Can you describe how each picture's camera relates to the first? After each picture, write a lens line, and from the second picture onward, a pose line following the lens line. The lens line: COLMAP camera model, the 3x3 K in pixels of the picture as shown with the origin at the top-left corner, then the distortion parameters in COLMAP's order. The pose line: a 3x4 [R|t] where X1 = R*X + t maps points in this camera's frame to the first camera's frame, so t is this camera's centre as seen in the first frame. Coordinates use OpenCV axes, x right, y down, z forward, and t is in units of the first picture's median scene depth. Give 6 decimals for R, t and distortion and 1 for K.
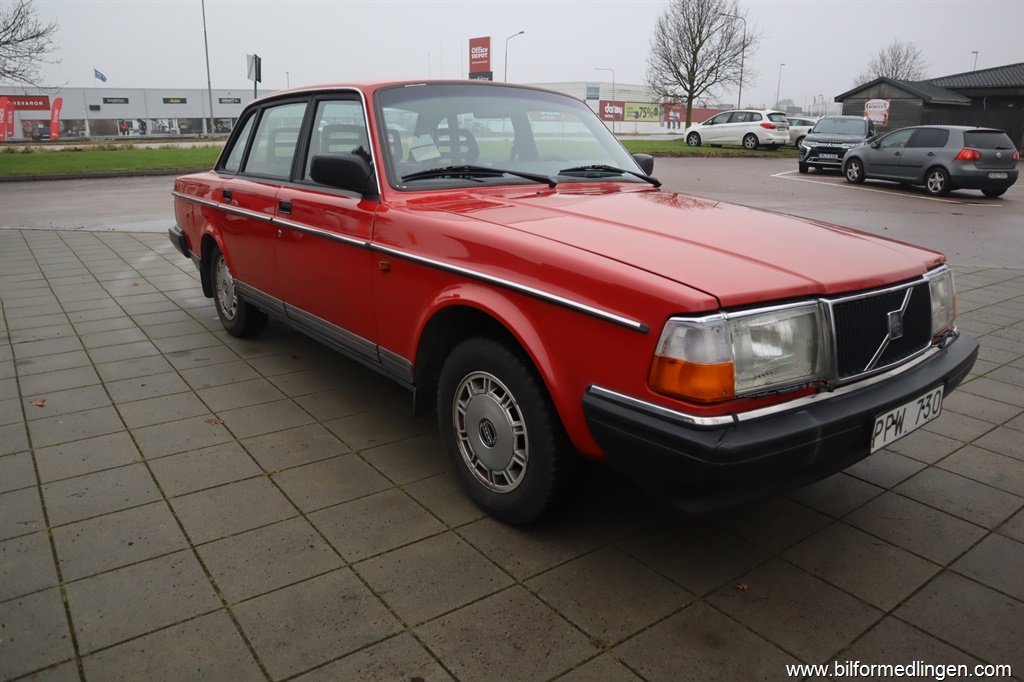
lens RADIAL K [[729.6, 0, 510.3], [0, 729.6, 343.2], [0, 0, 1]] dist [-0.112419, 0.073674]
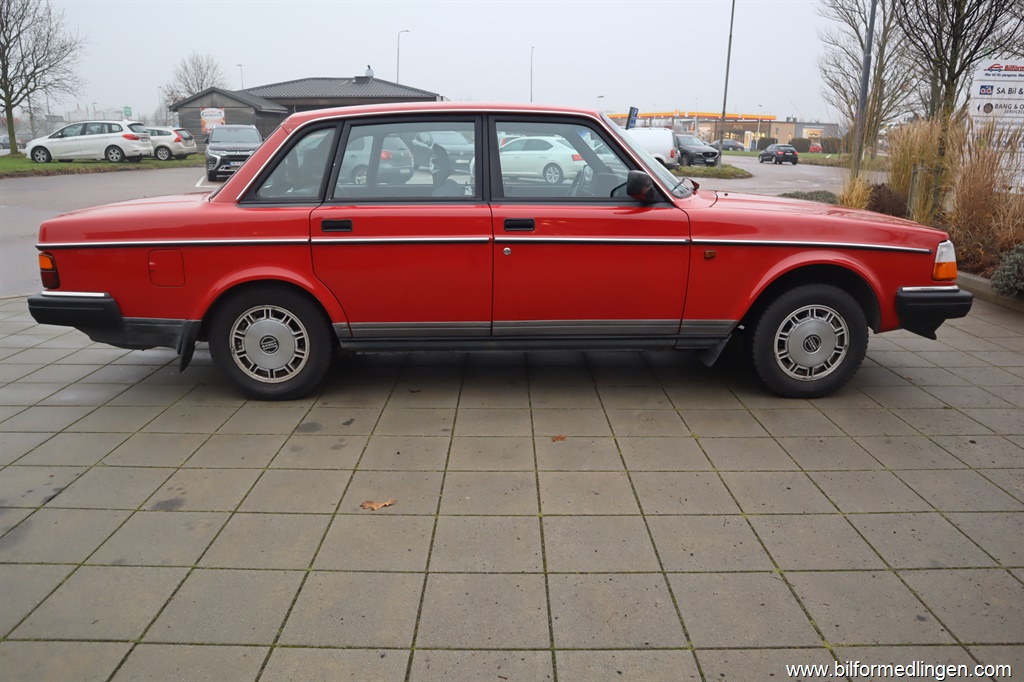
lens RADIAL K [[729.6, 0, 510.3], [0, 729.6, 343.2], [0, 0, 1]] dist [-0.112419, 0.073674]
pose [[0.593389, -0.222292, 0.773612, -0.132034], [0.229609, 0.967923, 0.102008, -0.015212], [-0.771472, 0.117098, 0.625395, 0.043008]]
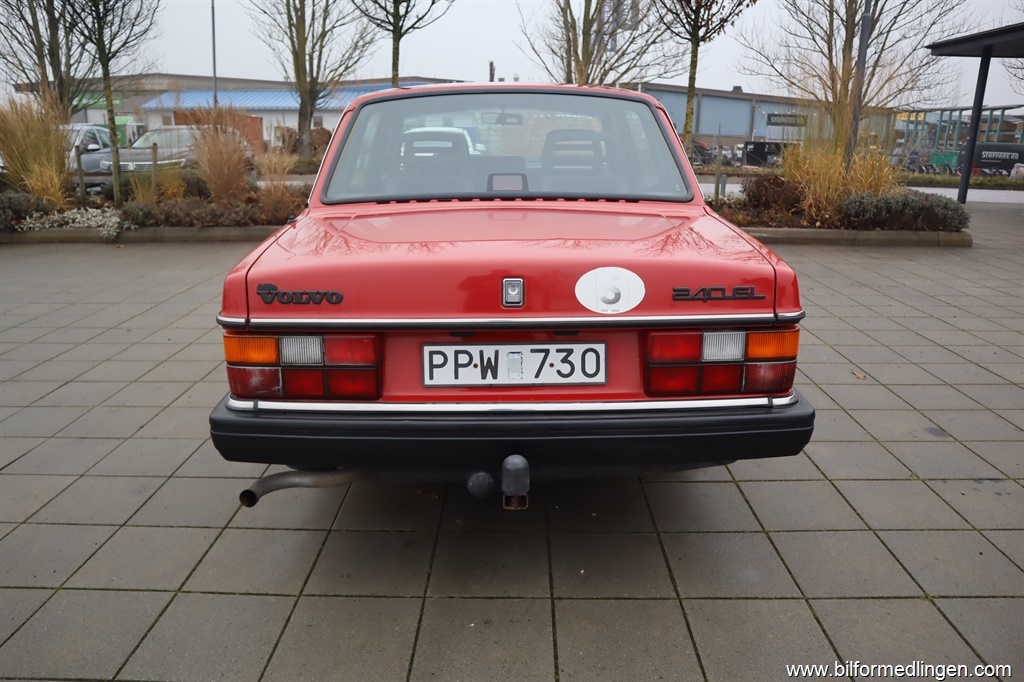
lens RADIAL K [[729.6, 0, 510.3], [0, 729.6, 343.2], [0, 0, 1]] dist [-0.112419, 0.073674]
pose [[-0.791482, -0.190738, 0.580668, -0.101582], [0.157007, 0.854724, 0.494769, -0.072021], [-0.590682, 0.482769, -0.646551, 0.236694]]
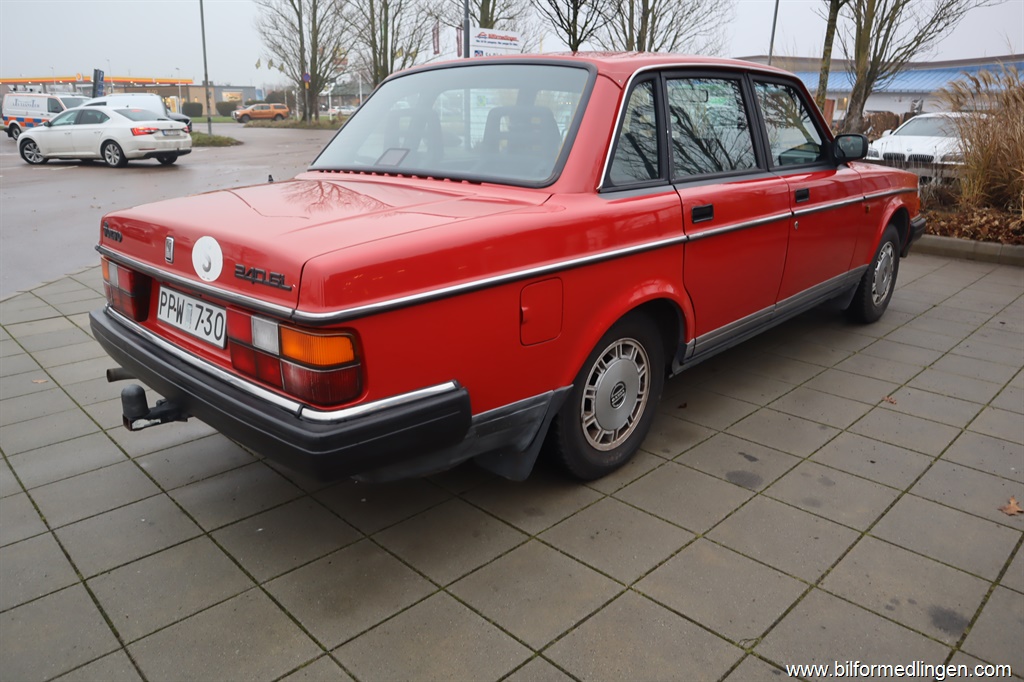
lens RADIAL K [[729.6, 0, 510.3], [0, 729.6, 343.2], [0, 0, 1]] dist [-0.112419, 0.073674]
pose [[-0.131153, -0.317073, 0.939289, -0.138638], [0.279715, 0.897142, 0.341902, -0.050692], [-0.951083, 0.307574, -0.028973, 0.165586]]
